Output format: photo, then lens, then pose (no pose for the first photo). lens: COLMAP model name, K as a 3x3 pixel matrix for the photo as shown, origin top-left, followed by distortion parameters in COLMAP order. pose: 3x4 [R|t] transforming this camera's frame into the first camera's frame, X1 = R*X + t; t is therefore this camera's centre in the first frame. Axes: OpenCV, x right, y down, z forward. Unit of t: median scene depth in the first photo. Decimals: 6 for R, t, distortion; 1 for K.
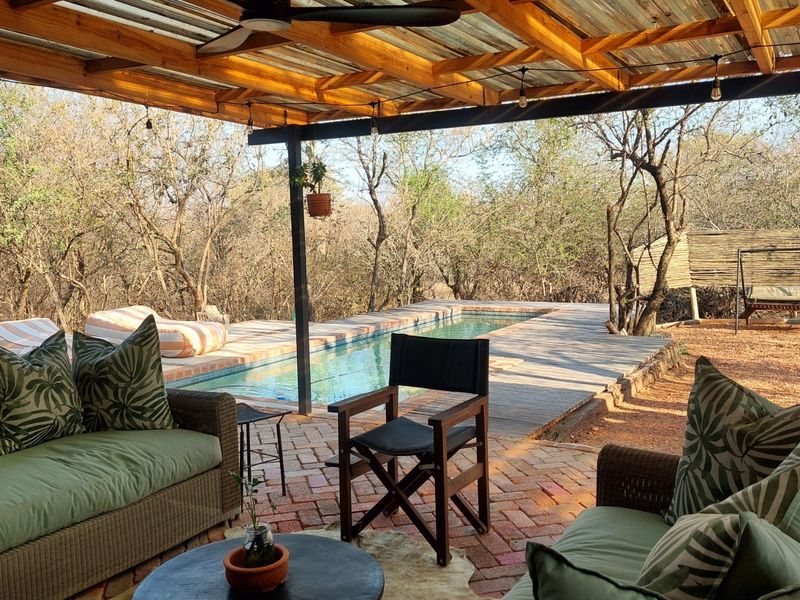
lens RADIAL K [[759.0, 0, 397.7], [0, 759.0, 297.8], [0, 0, 1]] dist [0.055714, -0.001456]
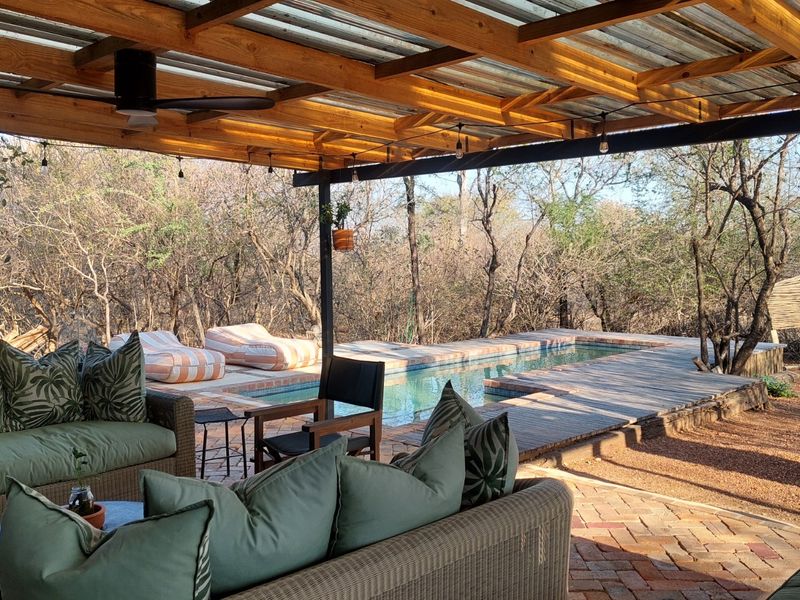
lens RADIAL K [[759.0, 0, 397.7], [0, 759.0, 297.8], [0, 0, 1]] dist [0.055714, -0.001456]
pose [[0.969263, 0.029026, -0.244307, 0.403120], [-0.036896, 0.998935, -0.027700, -0.011689], [0.243243, 0.035862, 0.969302, -0.111780]]
